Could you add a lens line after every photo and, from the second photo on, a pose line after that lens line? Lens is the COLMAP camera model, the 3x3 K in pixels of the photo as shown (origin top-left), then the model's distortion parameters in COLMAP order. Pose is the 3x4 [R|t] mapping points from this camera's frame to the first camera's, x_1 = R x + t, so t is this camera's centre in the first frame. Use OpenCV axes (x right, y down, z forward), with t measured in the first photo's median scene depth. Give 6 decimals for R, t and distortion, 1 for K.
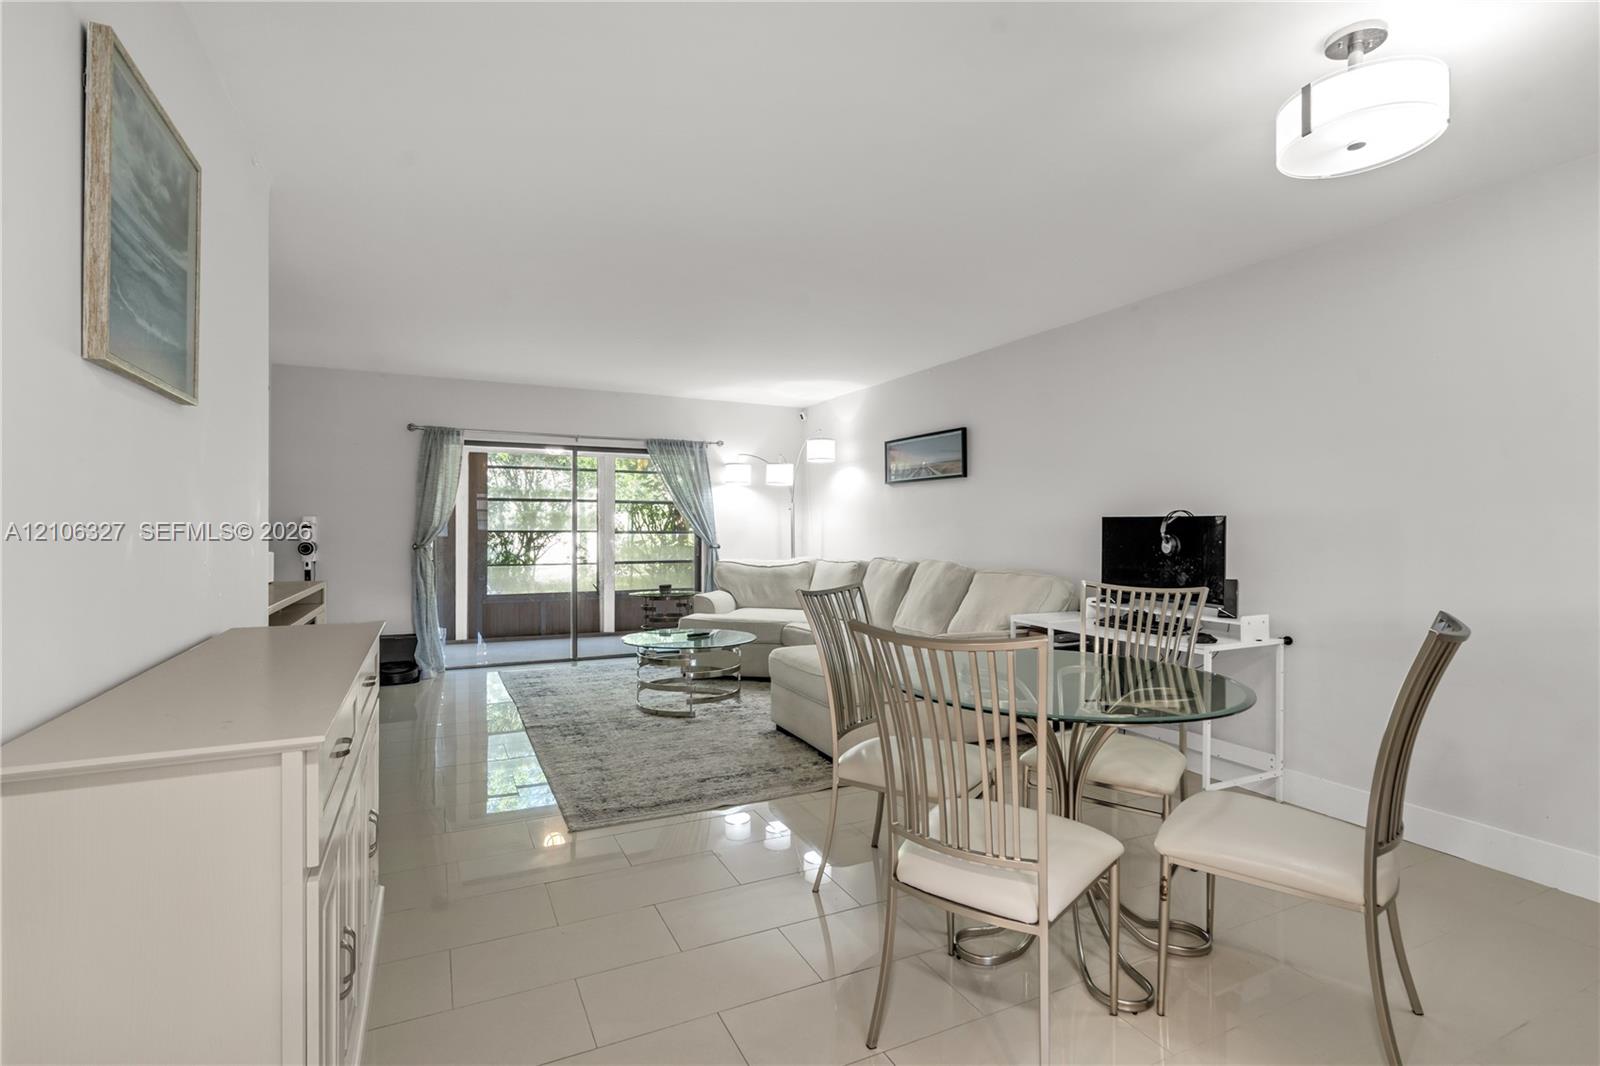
lens RADIAL K [[734.8, 0, 797.4], [0, 734.8, 543.3], [0, 0, 1]] dist [0.000946, 0.000374]
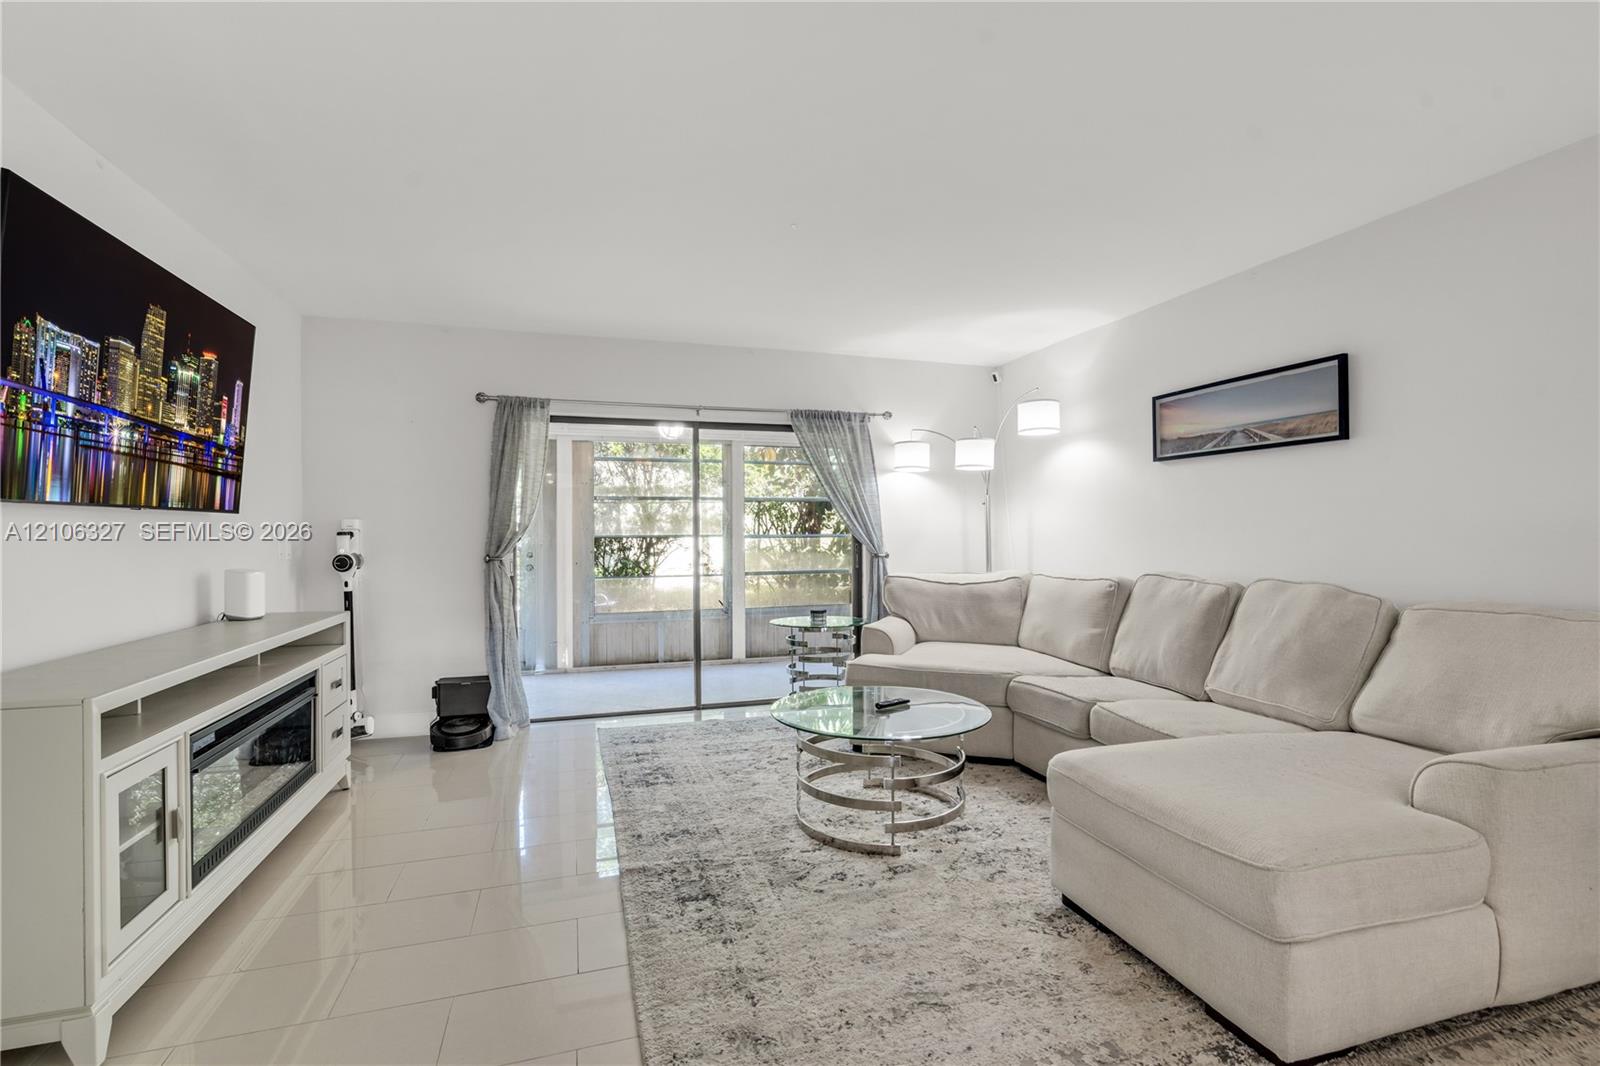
lens RADIAL K [[734.8, 0, 820.9], [0, 734.8, 561.6], [0, 0, 1]] dist [0.000946, 0.000374]
pose [[0.991936, -0.002843, -0.126705, -0.091742], [0.005606, 0.999754, 0.021454, -0.006673], [0.126613, -0.021991, 0.991708, 0.303038]]
